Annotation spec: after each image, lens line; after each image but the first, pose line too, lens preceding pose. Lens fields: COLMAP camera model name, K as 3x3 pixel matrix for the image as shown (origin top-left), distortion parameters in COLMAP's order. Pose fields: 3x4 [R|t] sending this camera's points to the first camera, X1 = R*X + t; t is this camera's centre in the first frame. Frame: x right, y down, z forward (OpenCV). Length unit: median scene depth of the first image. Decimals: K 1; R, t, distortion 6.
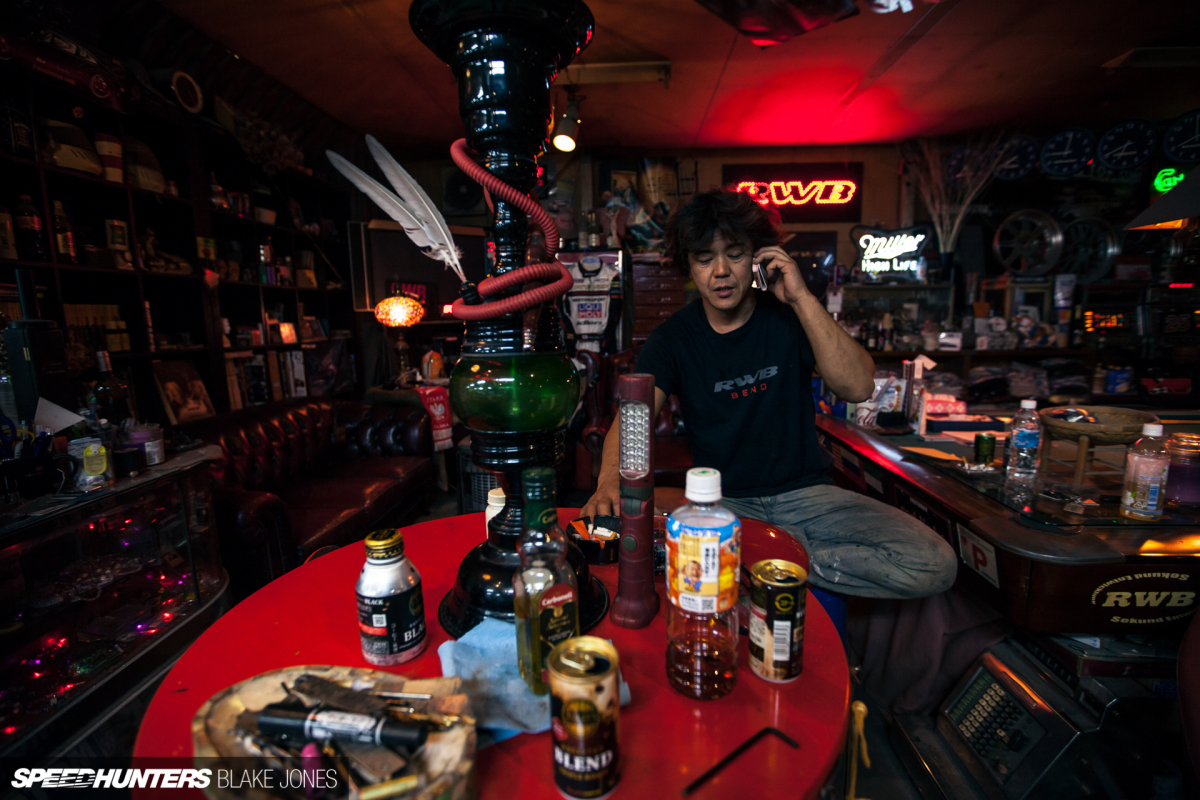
lens RADIAL K [[538.3, 0, 600.0], [0, 538.3, 400.0], [0, 0, 1]] dist [-0.058970, 0.021959]
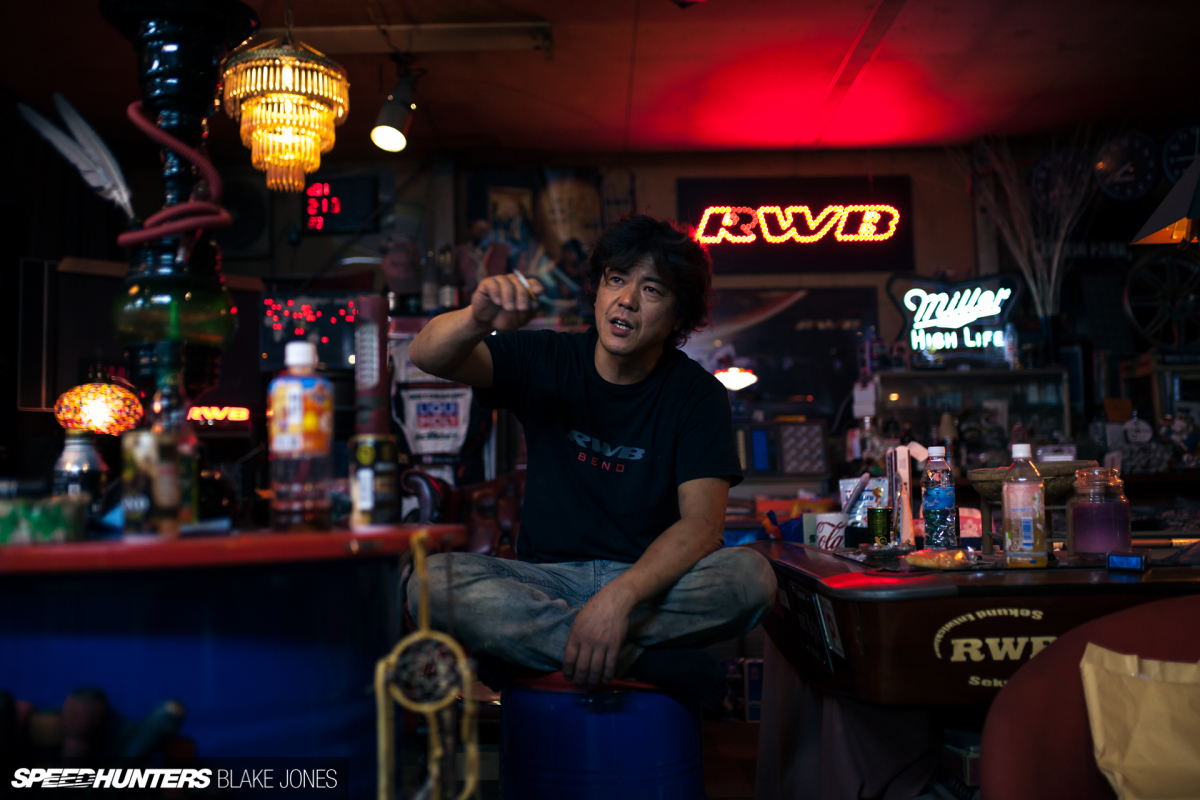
lens RADIAL K [[1144.8, 0, 600.0], [0, 1144.8, 400.0], [0, 0, 1]] dist [-0.084807, 0.129816]
pose [[0.998708, 0.002496, 0.050762, 0.091786], [0.009632, 0.971401, -0.237250, 0.109080], [-0.049903, 0.237432, 0.970122, -0.191606]]
